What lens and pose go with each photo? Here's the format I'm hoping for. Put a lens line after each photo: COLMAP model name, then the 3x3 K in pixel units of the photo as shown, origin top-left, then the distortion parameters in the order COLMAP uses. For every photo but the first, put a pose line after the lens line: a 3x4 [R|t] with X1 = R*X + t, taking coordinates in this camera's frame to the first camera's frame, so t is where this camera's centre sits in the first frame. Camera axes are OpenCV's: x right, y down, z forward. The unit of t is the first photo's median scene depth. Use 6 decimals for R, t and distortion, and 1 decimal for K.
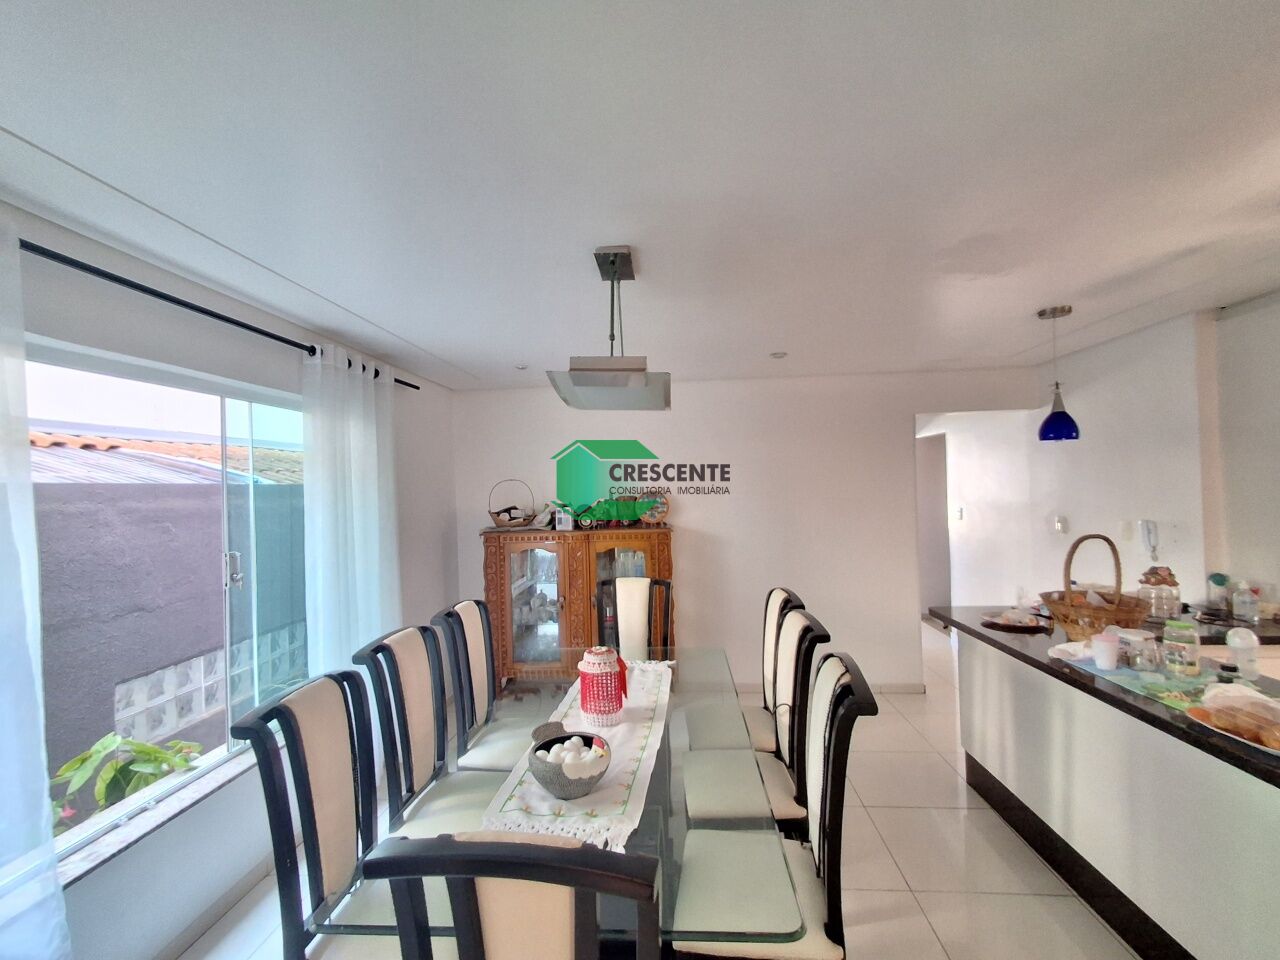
lens RADIAL K [[596.2, 0, 640.2], [0, 596.2, 490.8], [0, 0, 1]] dist [0.007270, 0.000445]
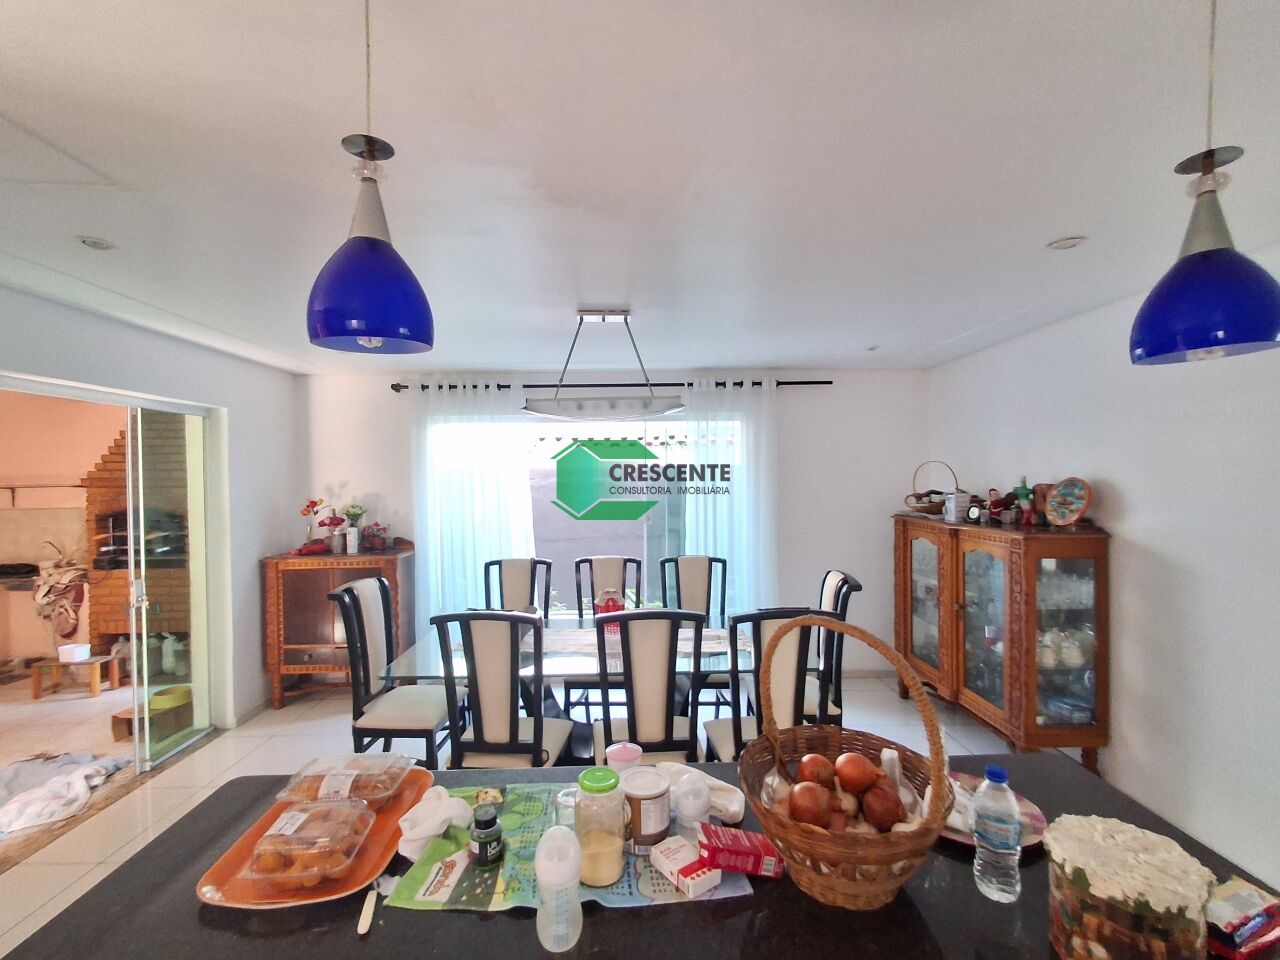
lens RADIAL K [[585.8, 0, 635.3], [0, 585.8, 487.1], [0, 0, 1]] dist [0.003581, -0.001584]
pose [[0.095225, 0.044746, -0.994450, 0.858839], [0.005619, 0.998949, 0.045487, -0.030088], [0.995440, -0.009920, 0.094874, 0.614192]]
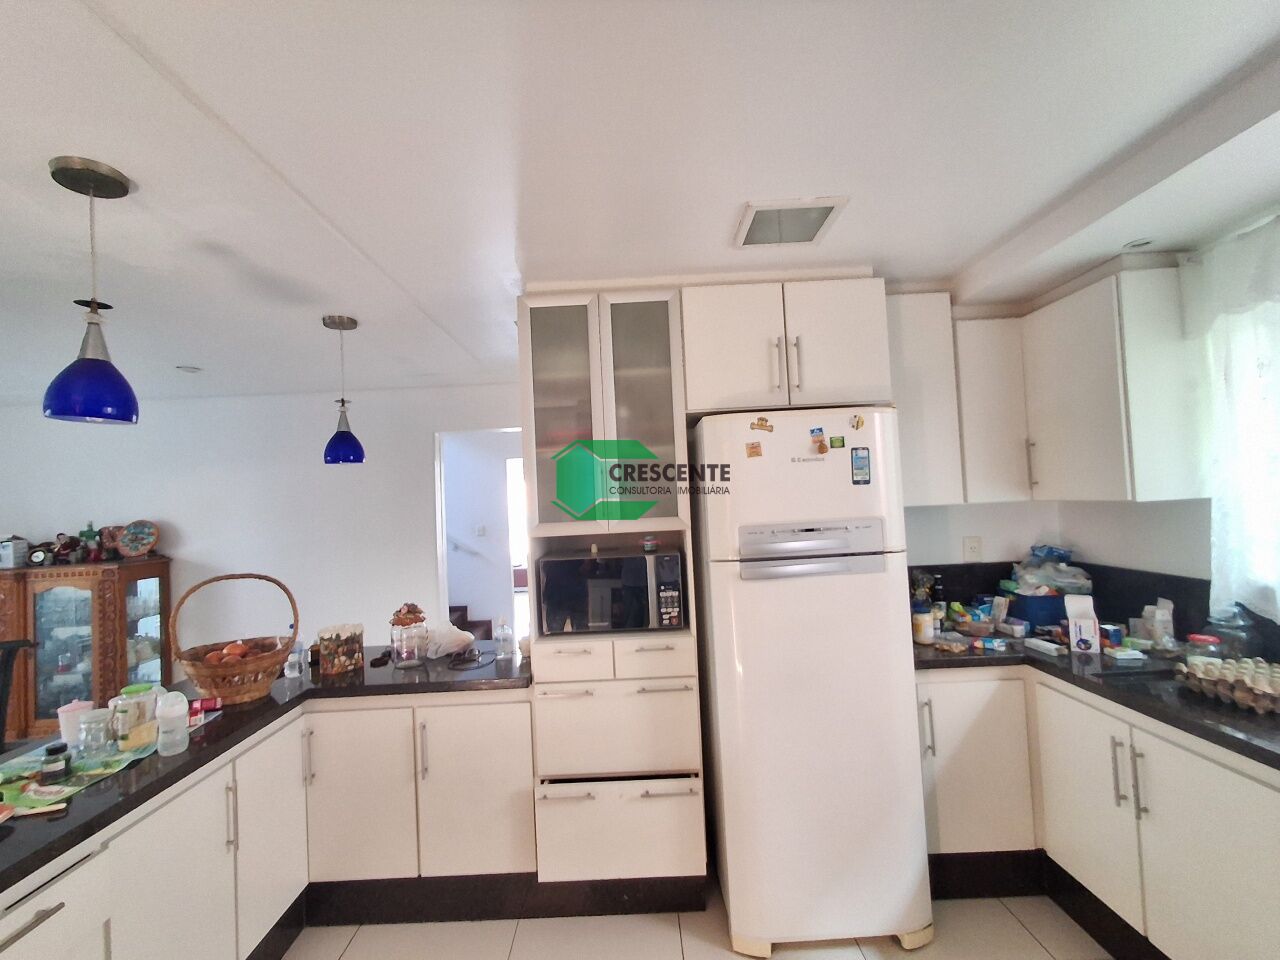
lens RADIAL K [[585.8, 0, 635.3], [0, 585.8, 487.1], [0, 0, 1]] dist [0.003581, -0.001584]
pose [[0.996238, -0.018812, 0.084594, 0.945123], [0.021476, 0.999298, -0.030686, -0.009169], [-0.083958, 0.032388, 0.995943, 0.069929]]
